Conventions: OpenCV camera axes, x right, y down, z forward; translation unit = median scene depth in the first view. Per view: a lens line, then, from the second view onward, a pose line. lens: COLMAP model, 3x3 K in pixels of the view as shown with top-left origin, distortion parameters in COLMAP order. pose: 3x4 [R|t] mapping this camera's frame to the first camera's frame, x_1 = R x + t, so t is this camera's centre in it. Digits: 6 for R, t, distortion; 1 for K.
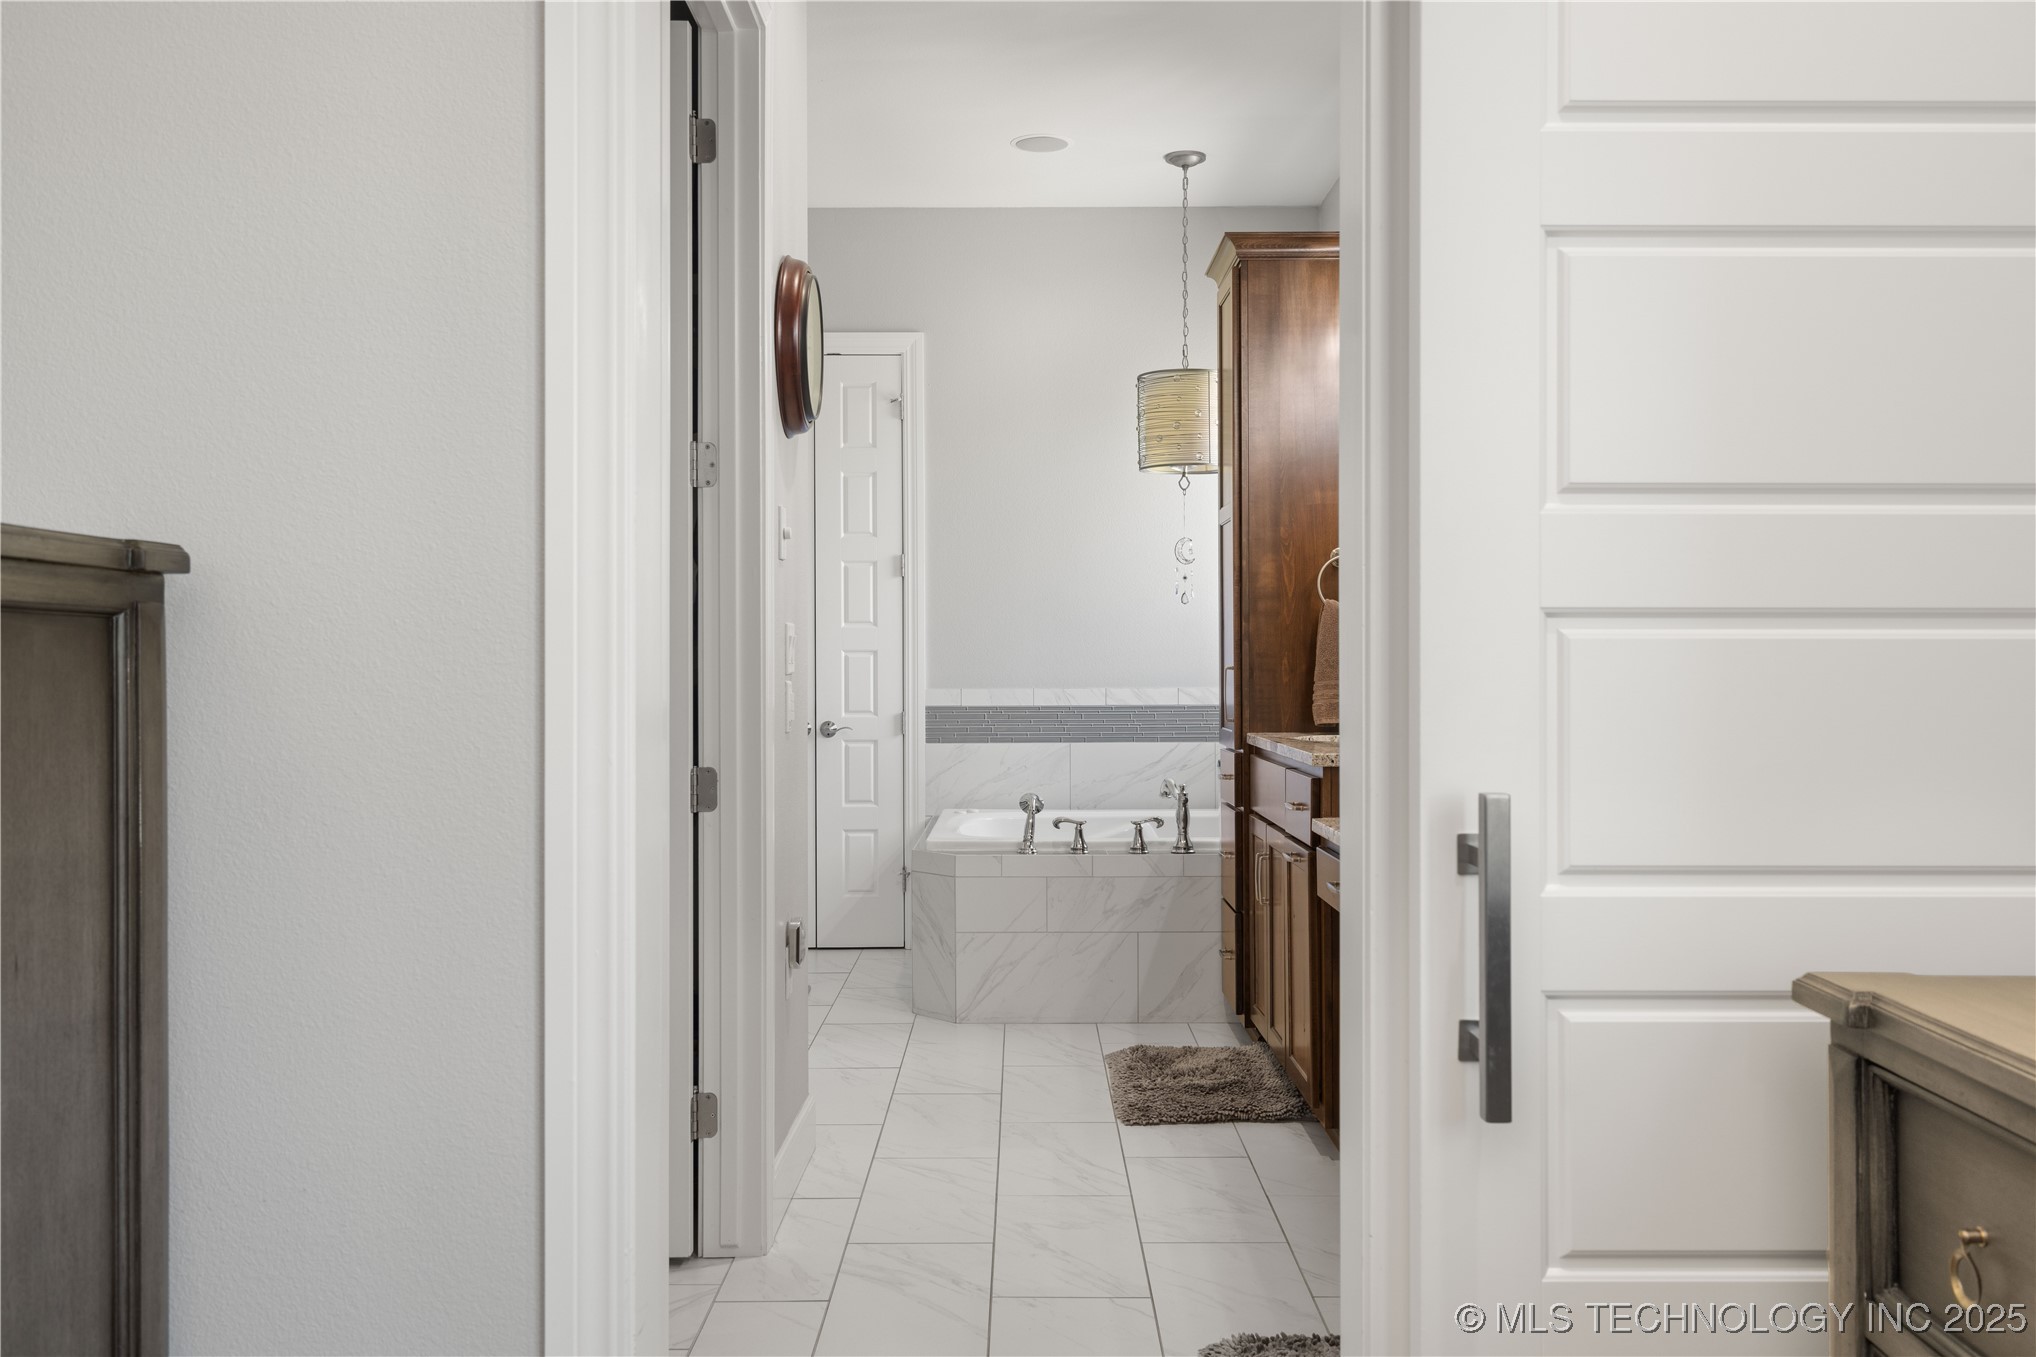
lens RADIAL K [[1690.4, 0, 1019.5], [0, 1690.4, 650.6], [0, 0, 1]] dist [0.000870, 0.000116]
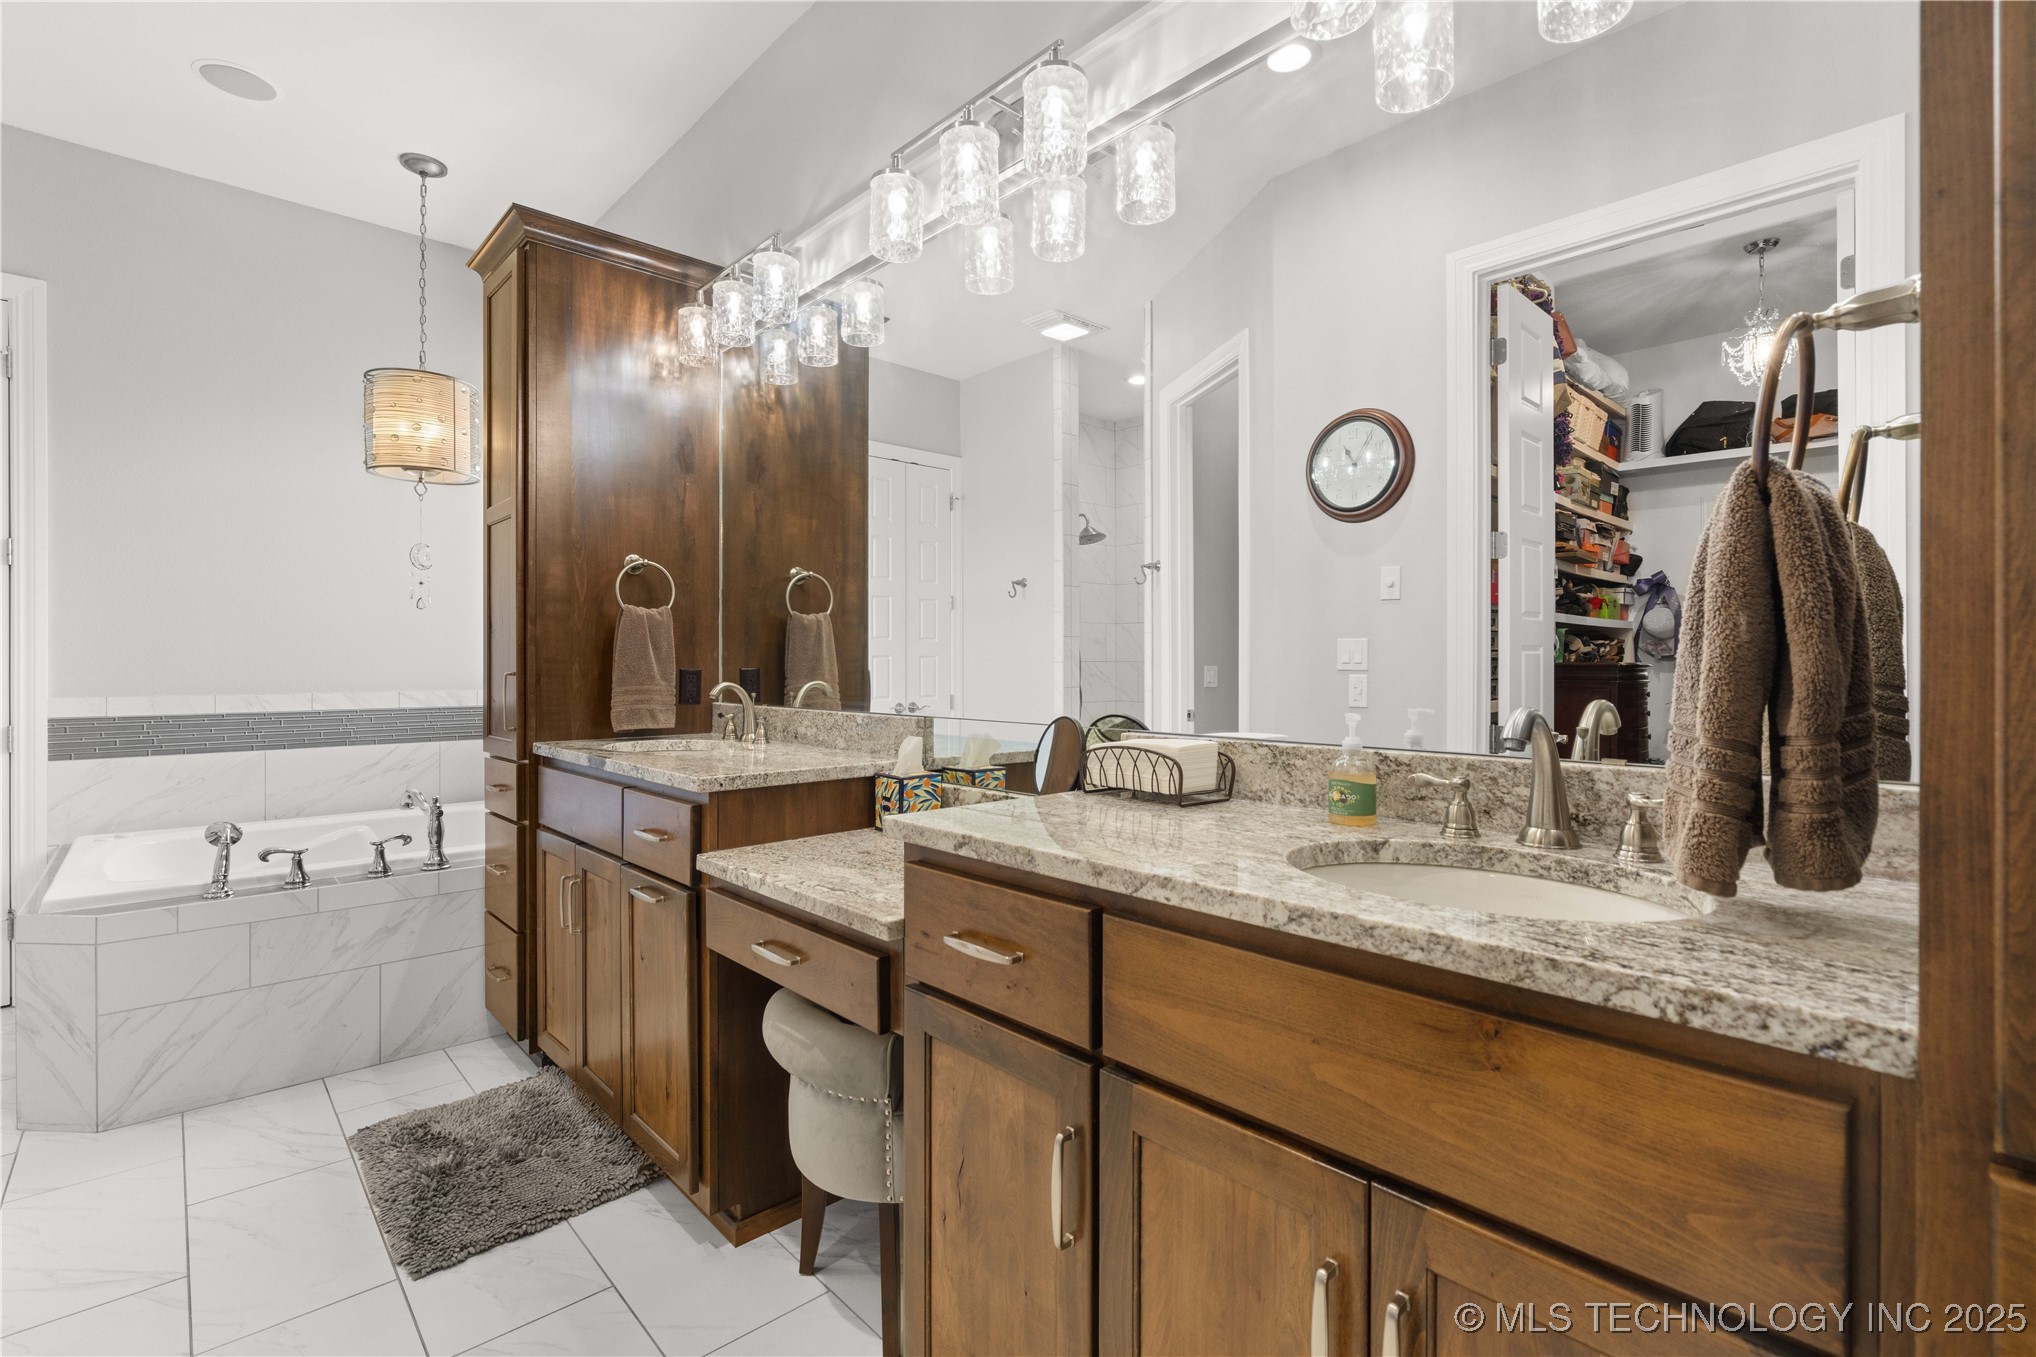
lens RADIAL K [[927.2, 0, 1025.3], [0, 927.2, 661.8], [0, 0, 1]] dist [-0.002849, 0.001219]
pose [[0.731644, 0.003225, 0.681679, -0.016509], [-0.005394, 0.999985, 0.001059, 0.001317], [-0.681665, -0.004452, 0.731651, 0.404754]]
